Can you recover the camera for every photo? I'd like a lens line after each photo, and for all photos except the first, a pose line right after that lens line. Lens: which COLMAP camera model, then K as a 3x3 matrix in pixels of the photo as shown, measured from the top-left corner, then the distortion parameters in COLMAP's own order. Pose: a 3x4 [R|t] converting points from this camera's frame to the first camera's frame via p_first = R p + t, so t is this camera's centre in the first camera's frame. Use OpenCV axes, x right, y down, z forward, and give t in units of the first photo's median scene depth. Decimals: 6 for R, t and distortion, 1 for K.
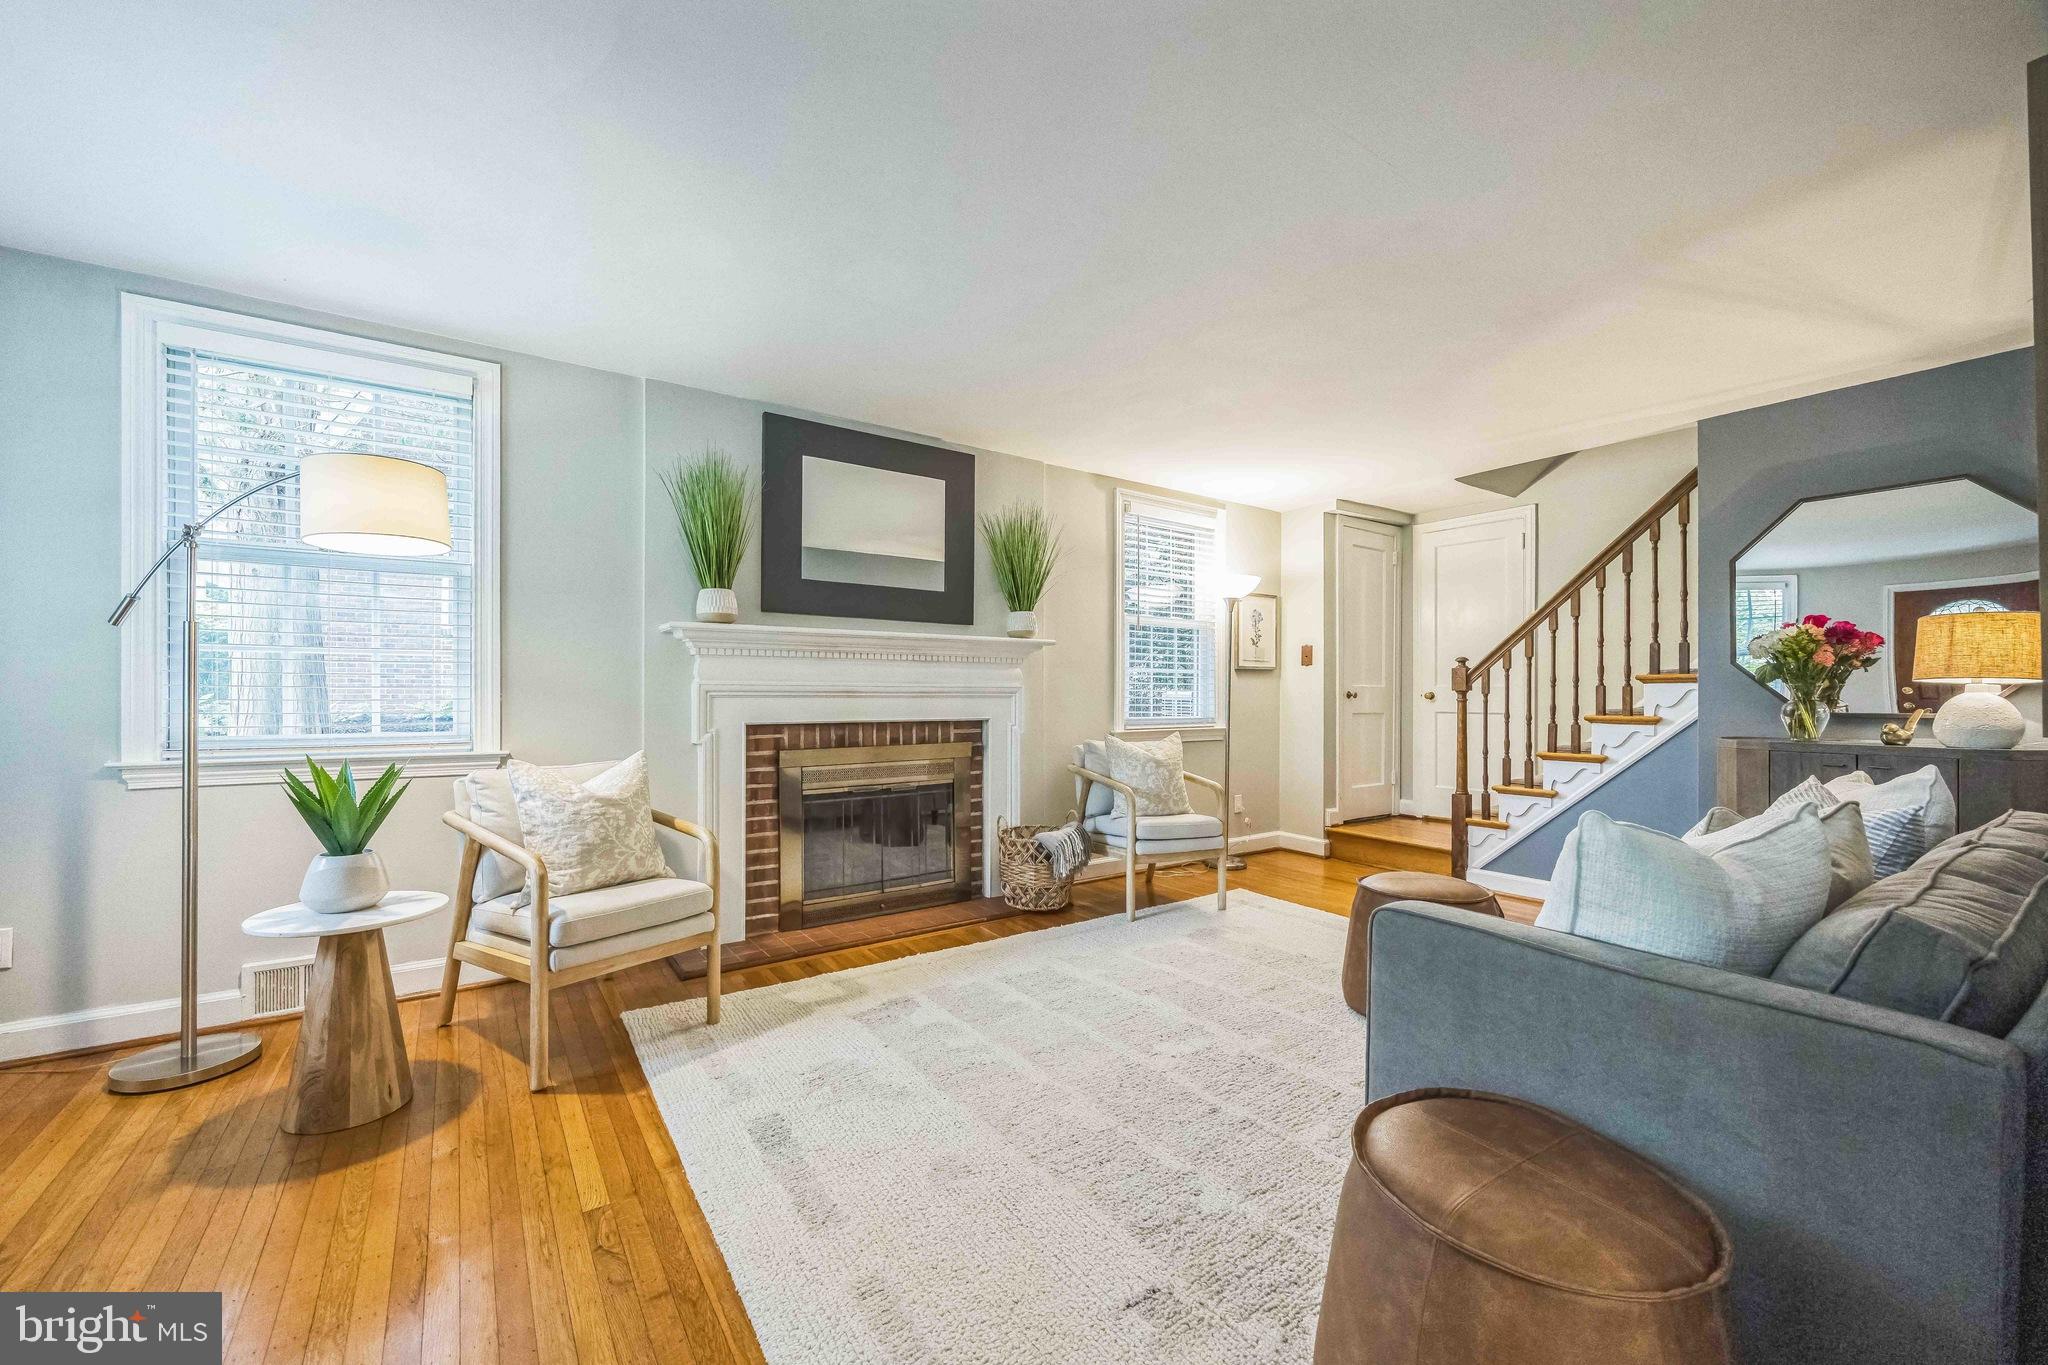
lens RADIAL K [[794.5, 0, 1023.1], [0, 794.5, 684.3], [0, 0, 1]] dist [-0.007279, -0.000014]
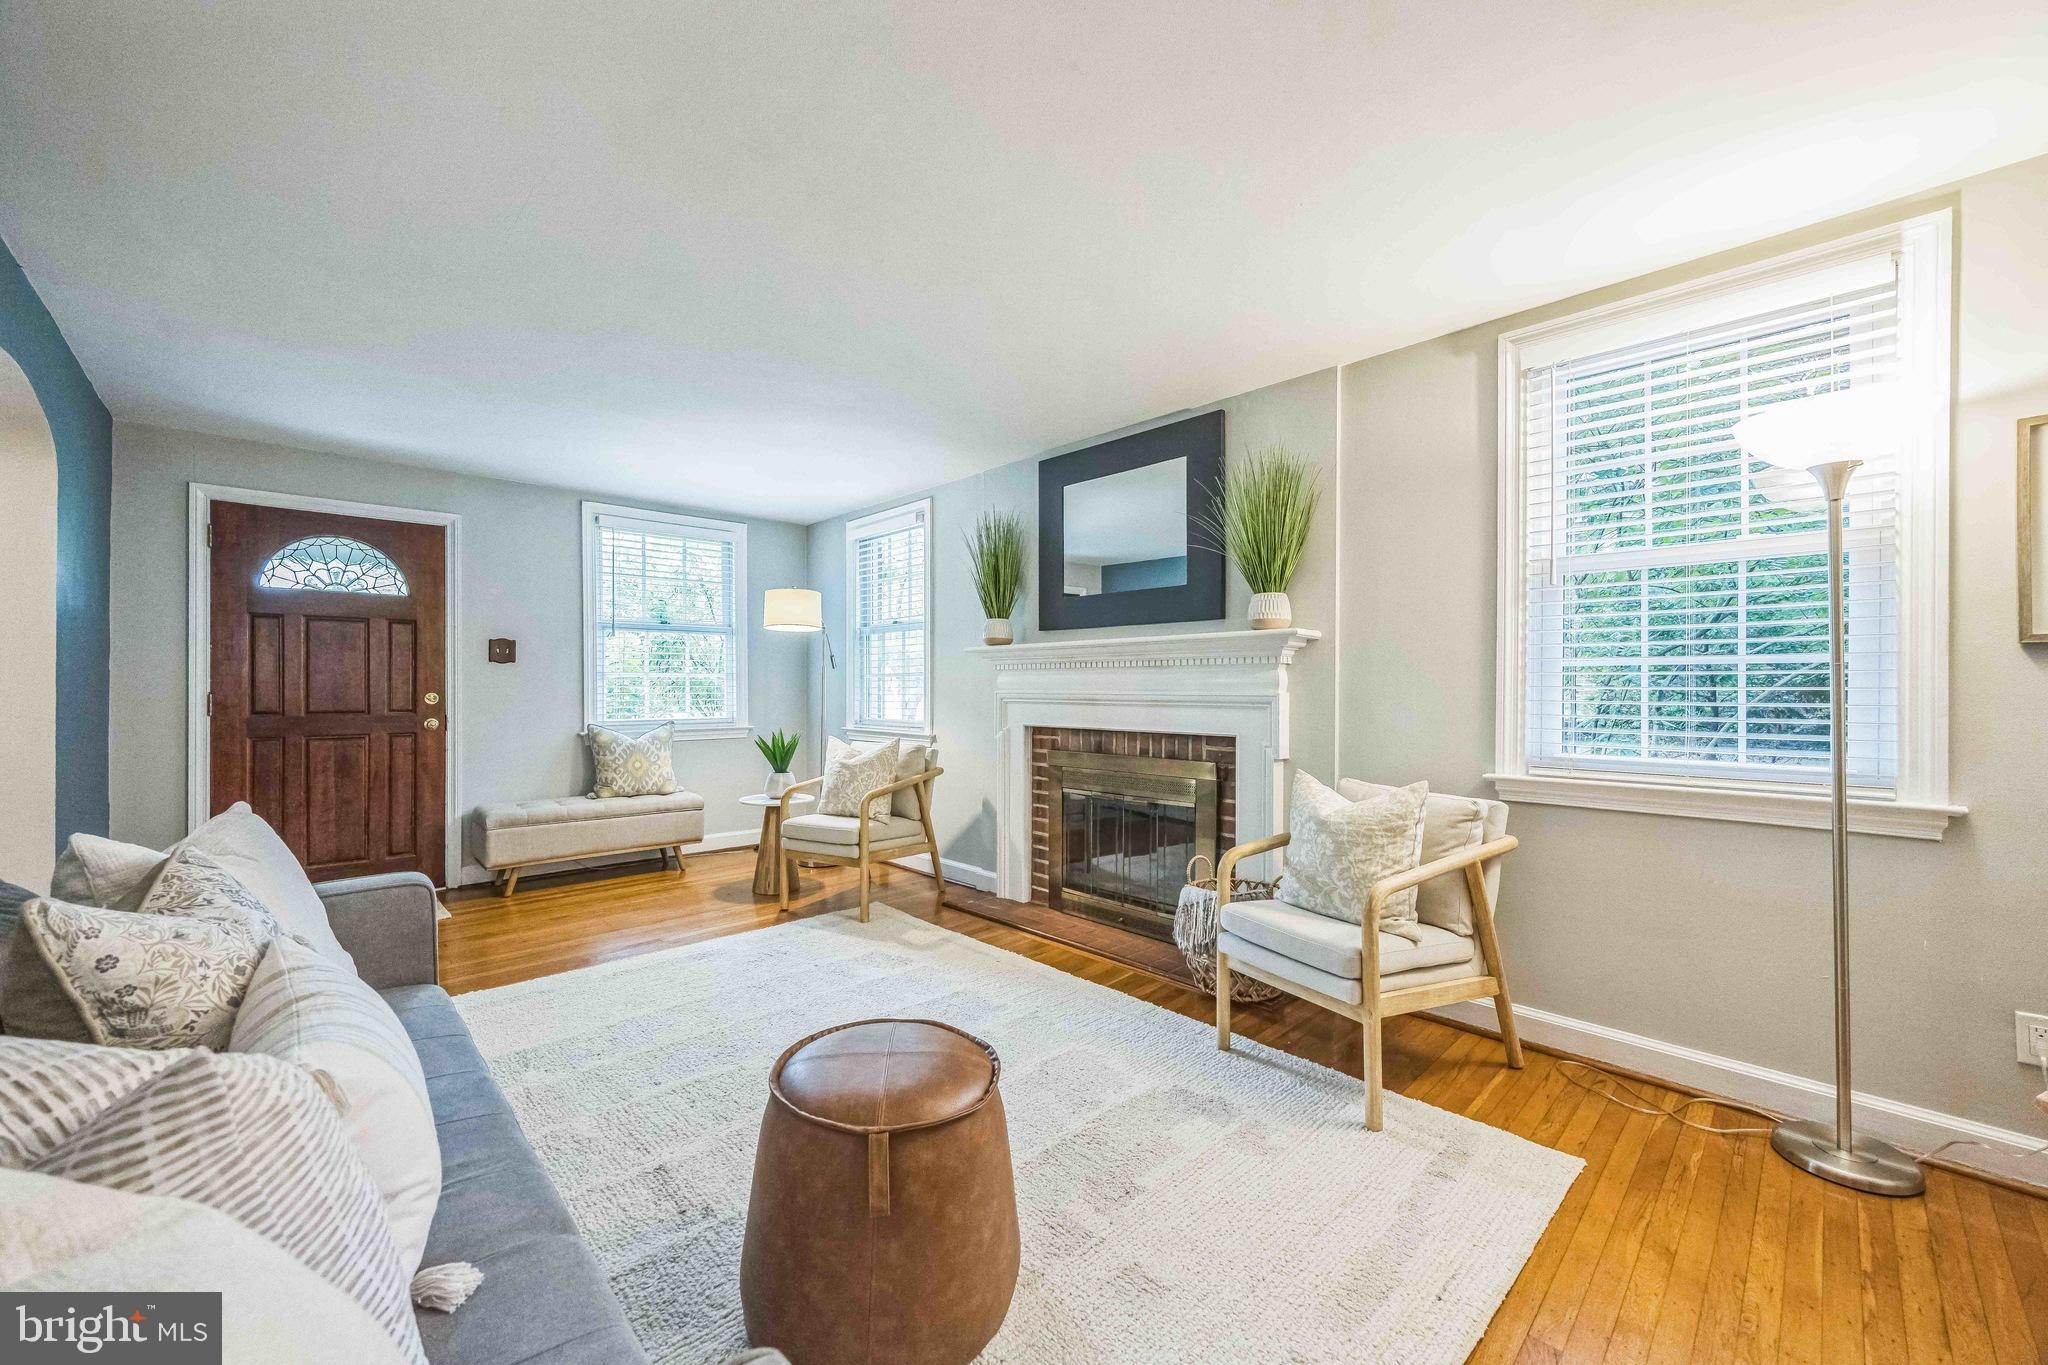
lens RADIAL K [[794.5, 0, 1024.3], [0, 794.5, 691.3], [0, 0, 1]] dist [-0.007279, -0.000014]
pose [[0.144105, -0.000551, -0.989562, 0.780970], [0.005142, 0.999987, 0.000192, -0.002080], [0.989549, -0.005116, 0.144106, 0.754342]]
